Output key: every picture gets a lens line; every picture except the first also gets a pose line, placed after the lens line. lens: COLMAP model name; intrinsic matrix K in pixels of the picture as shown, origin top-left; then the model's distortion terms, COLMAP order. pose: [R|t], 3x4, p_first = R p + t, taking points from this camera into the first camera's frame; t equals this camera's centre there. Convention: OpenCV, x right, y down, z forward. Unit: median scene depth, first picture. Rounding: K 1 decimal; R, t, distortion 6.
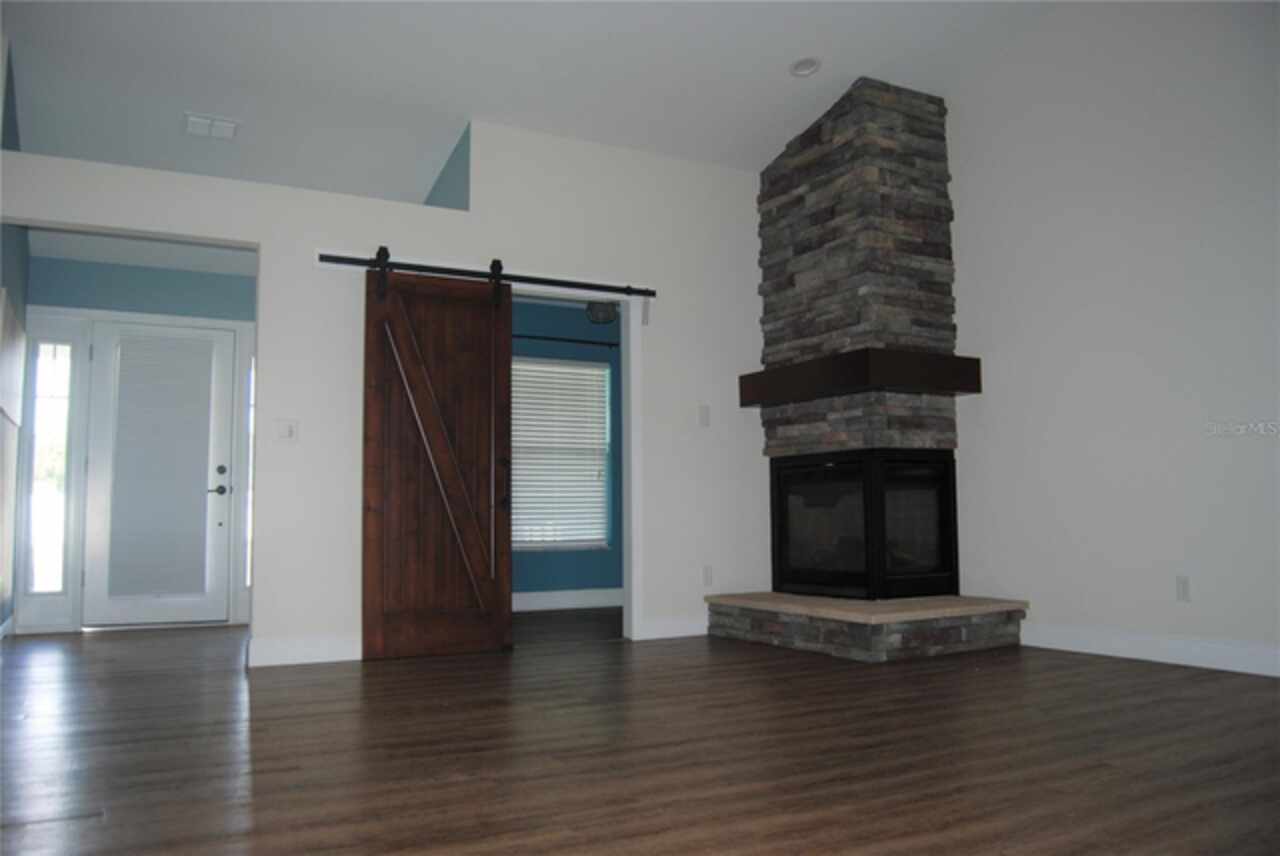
lens RADIAL K [[1002.9, 0, 644.5], [0, 1002.9, 434.2], [0, 0, 1]] dist [-0.096279, 0.038945]
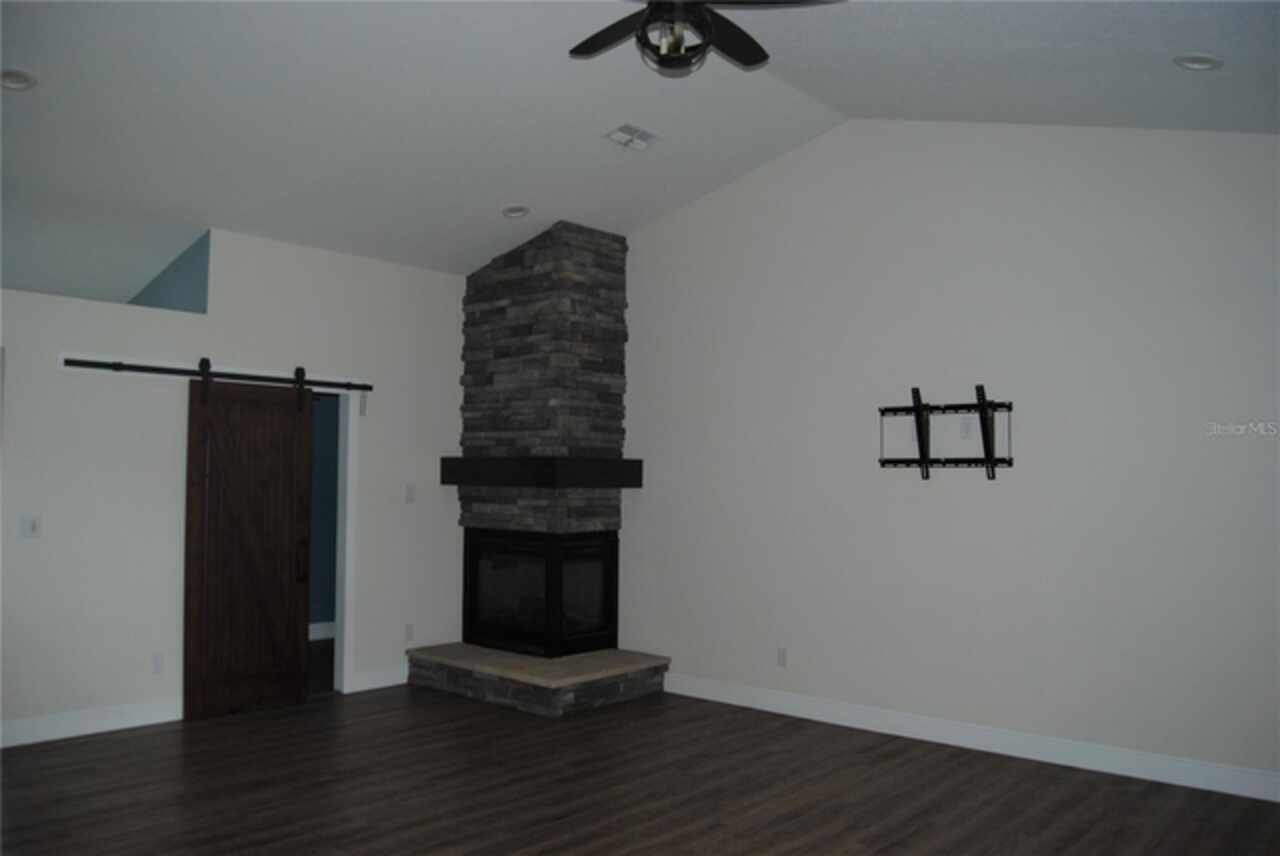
lens RADIAL K [[1002.9, 0, 644.5], [0, 1002.9, 434.2], [0, 0, 1]] dist [-0.096279, 0.038945]
pose [[0.940303, 0.035663, 0.338464, -0.081948], [-0.048079, 0.998441, 0.028367, -0.140594], [-0.336925, -0.042946, 0.940552, -0.171646]]
